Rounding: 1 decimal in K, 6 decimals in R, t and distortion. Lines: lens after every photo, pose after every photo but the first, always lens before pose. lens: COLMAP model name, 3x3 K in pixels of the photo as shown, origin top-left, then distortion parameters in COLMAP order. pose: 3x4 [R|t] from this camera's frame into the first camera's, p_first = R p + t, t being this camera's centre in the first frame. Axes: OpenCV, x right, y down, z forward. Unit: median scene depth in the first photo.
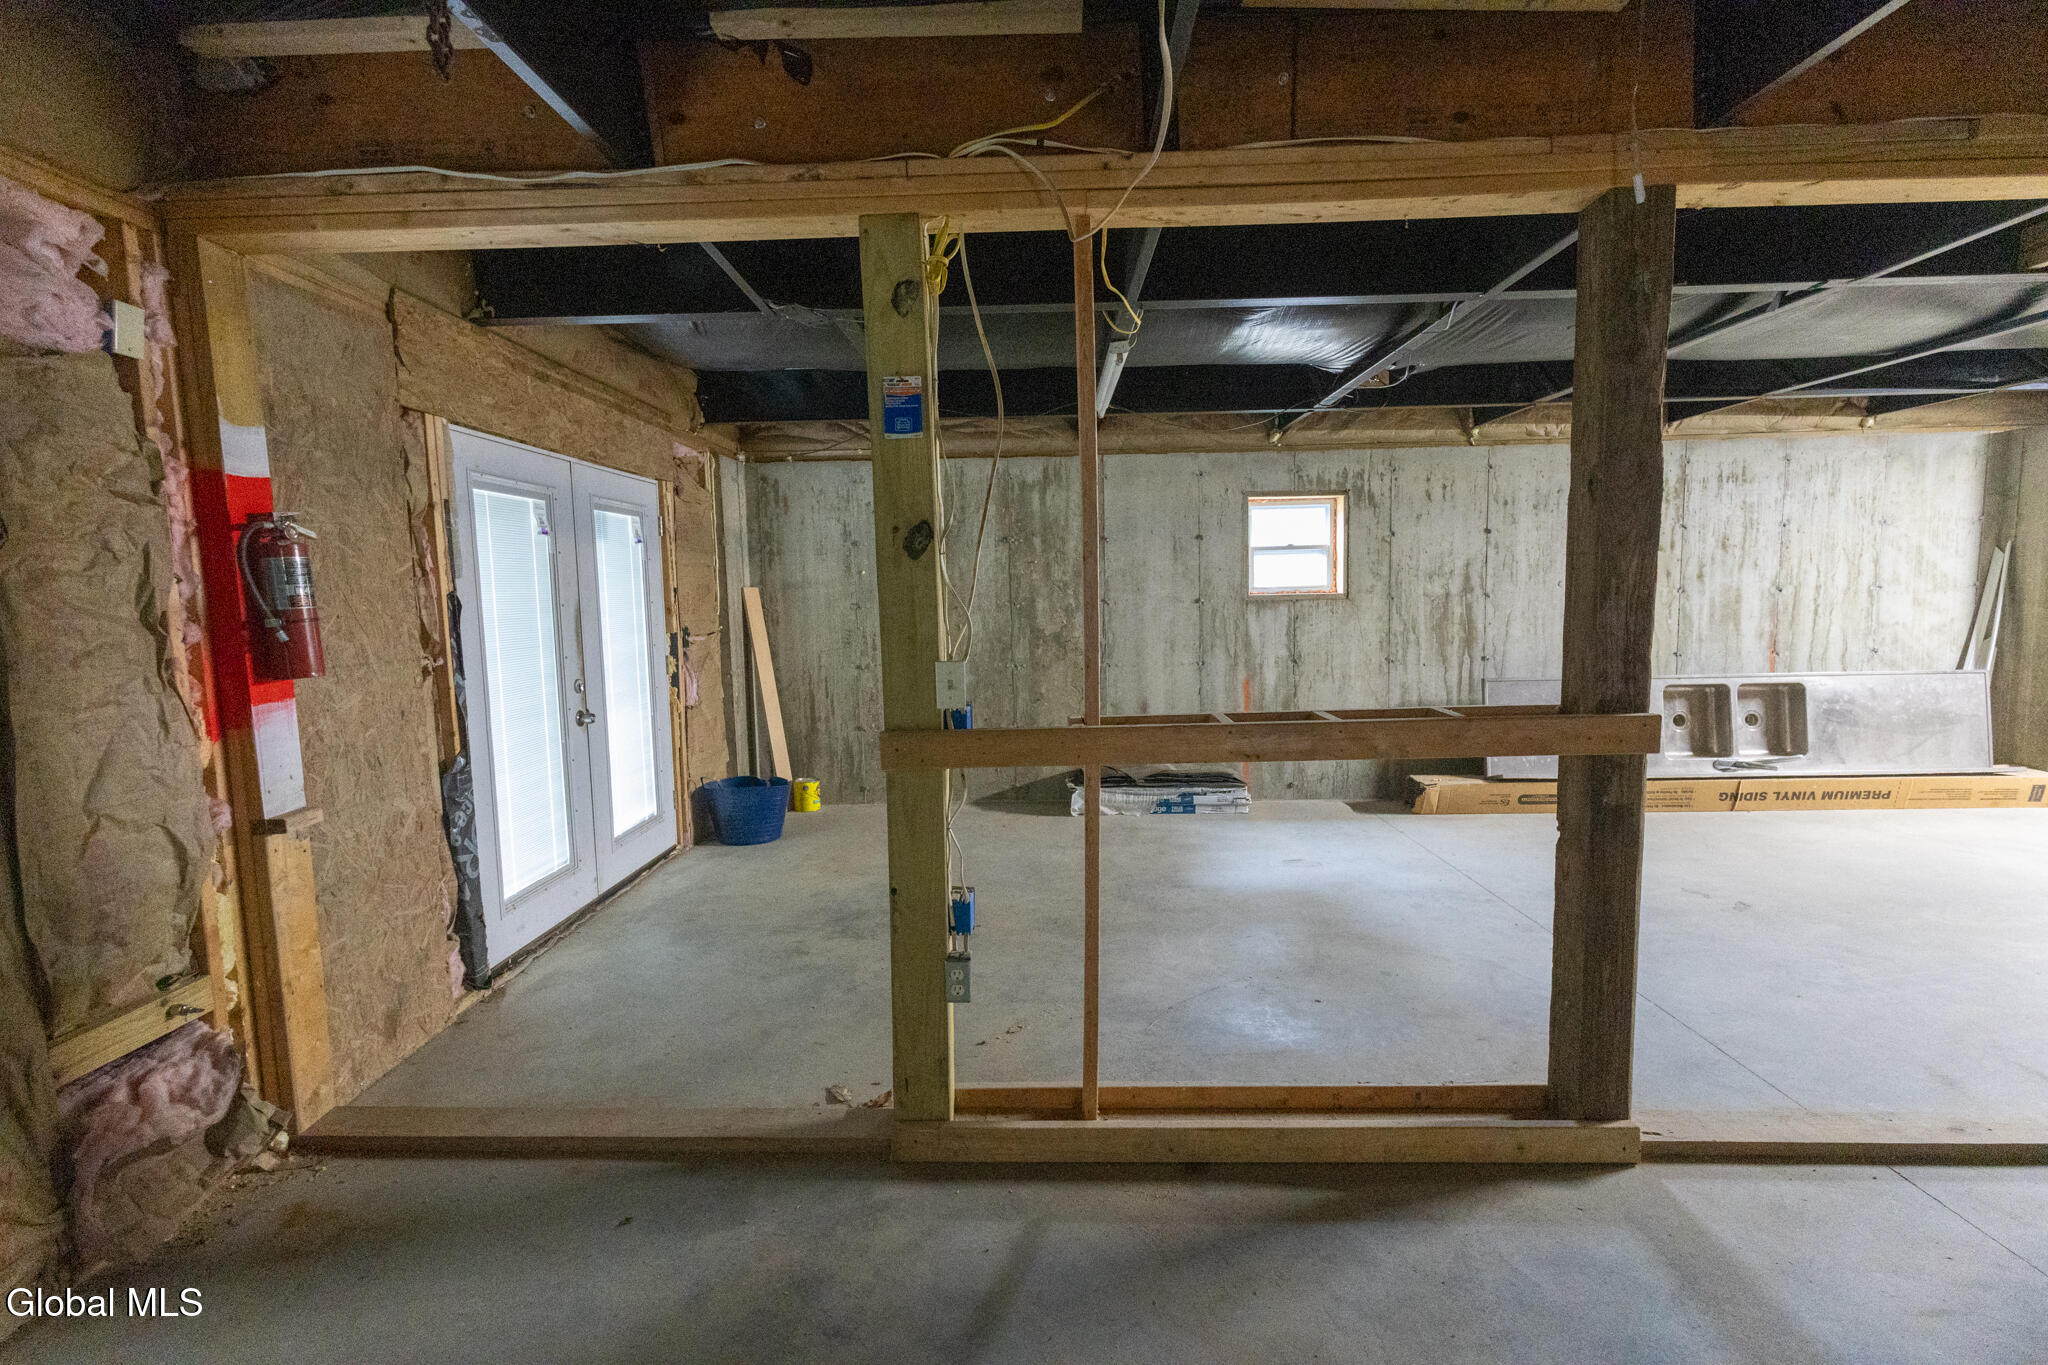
lens RADIAL K [[932.7, 0, 1011.2], [0, 932.7, 682.8], [0, 0, 1]] dist [-0.000228, 0.000659]
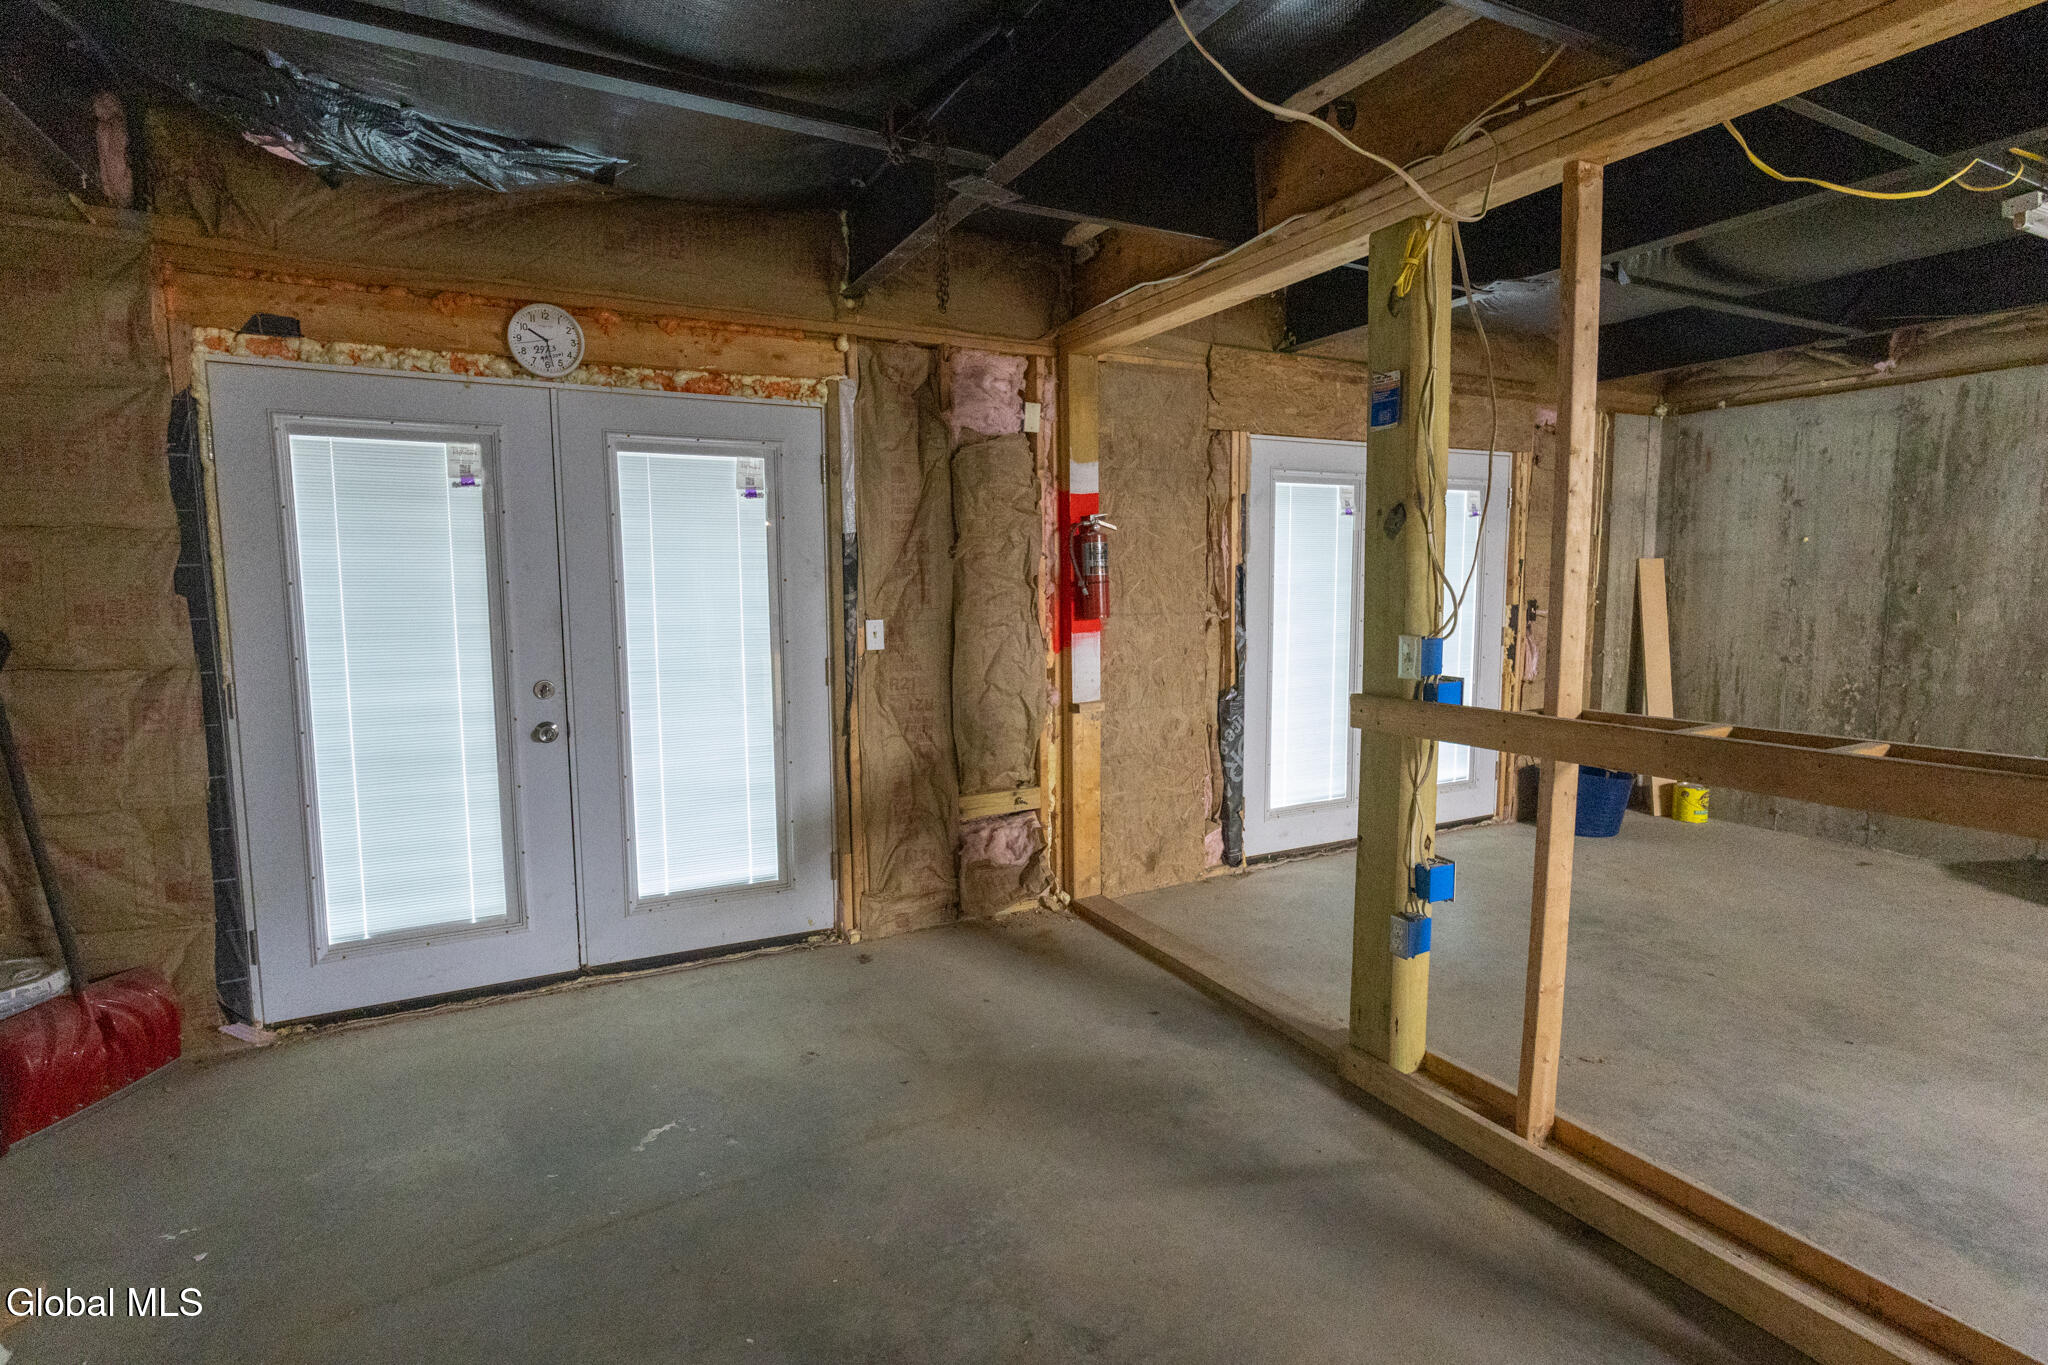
lens RADIAL K [[985.9, 0, 1025.6], [0, 985.9, 678.5], [0, 0, 1]] dist [0.002344, 0.001262]
pose [[0.492900, 0.107119, -0.863467, 0.484367], [-0.086576, 0.993506, 0.073831, -0.013030], [0.865768, 0.038364, 0.498973, 0.043580]]
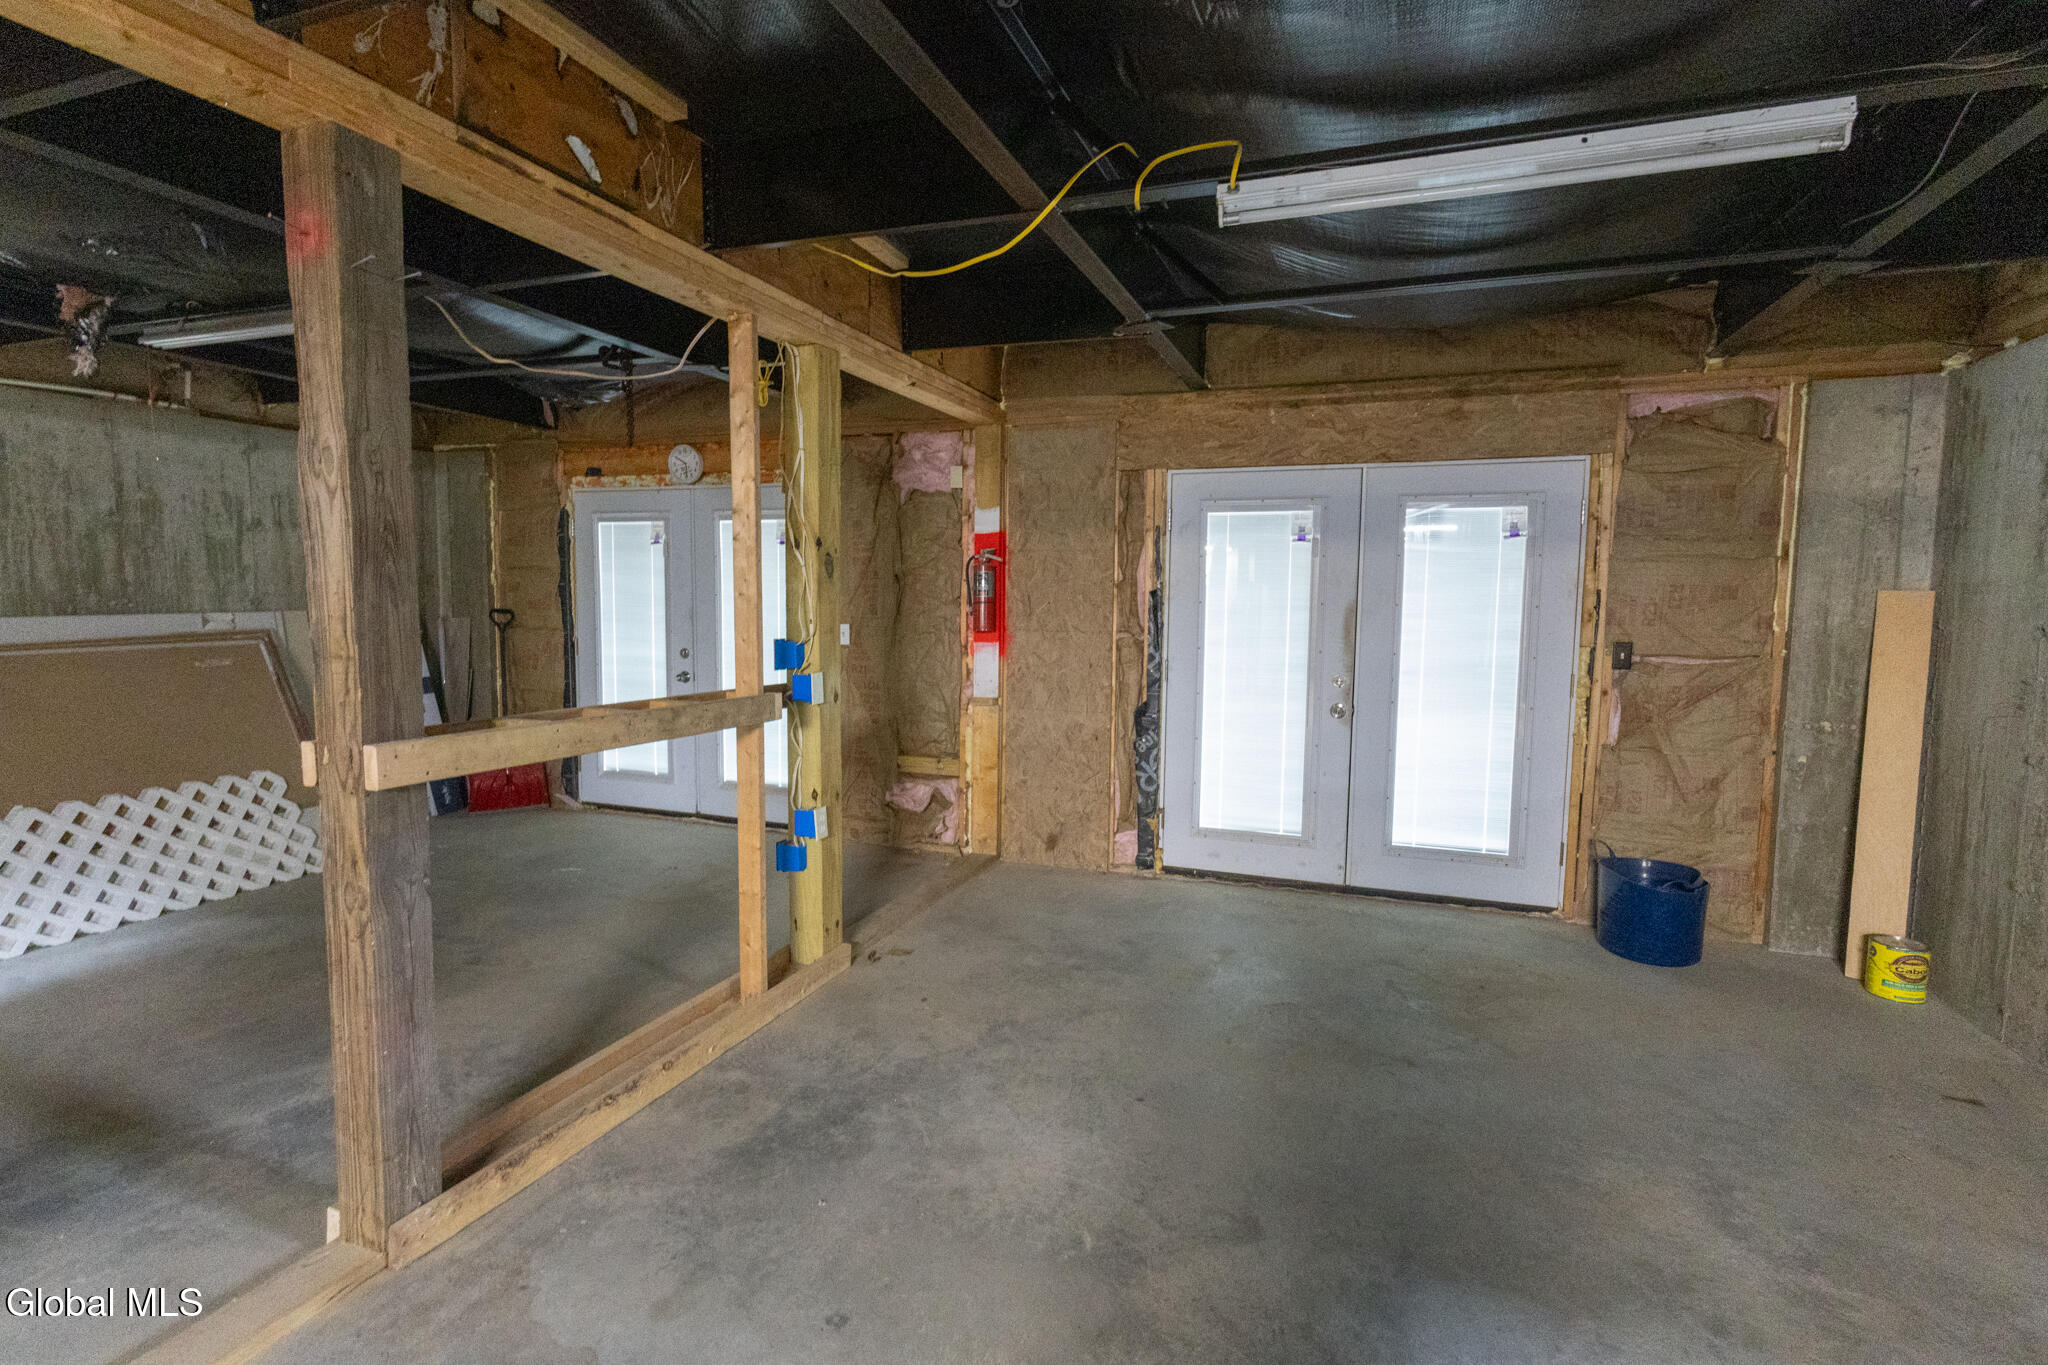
lens RADIAL K [[985.9, 0, 1025.6], [0, 985.9, 678.5], [0, 0, 1]] dist [0.002344, 0.001262]
pose [[-0.309753, 0.097800, -0.945774, 0.927479], [-0.097481, 0.986188, 0.133906, -0.149652], [0.945807, 0.133673, -0.295941, 1.301650]]
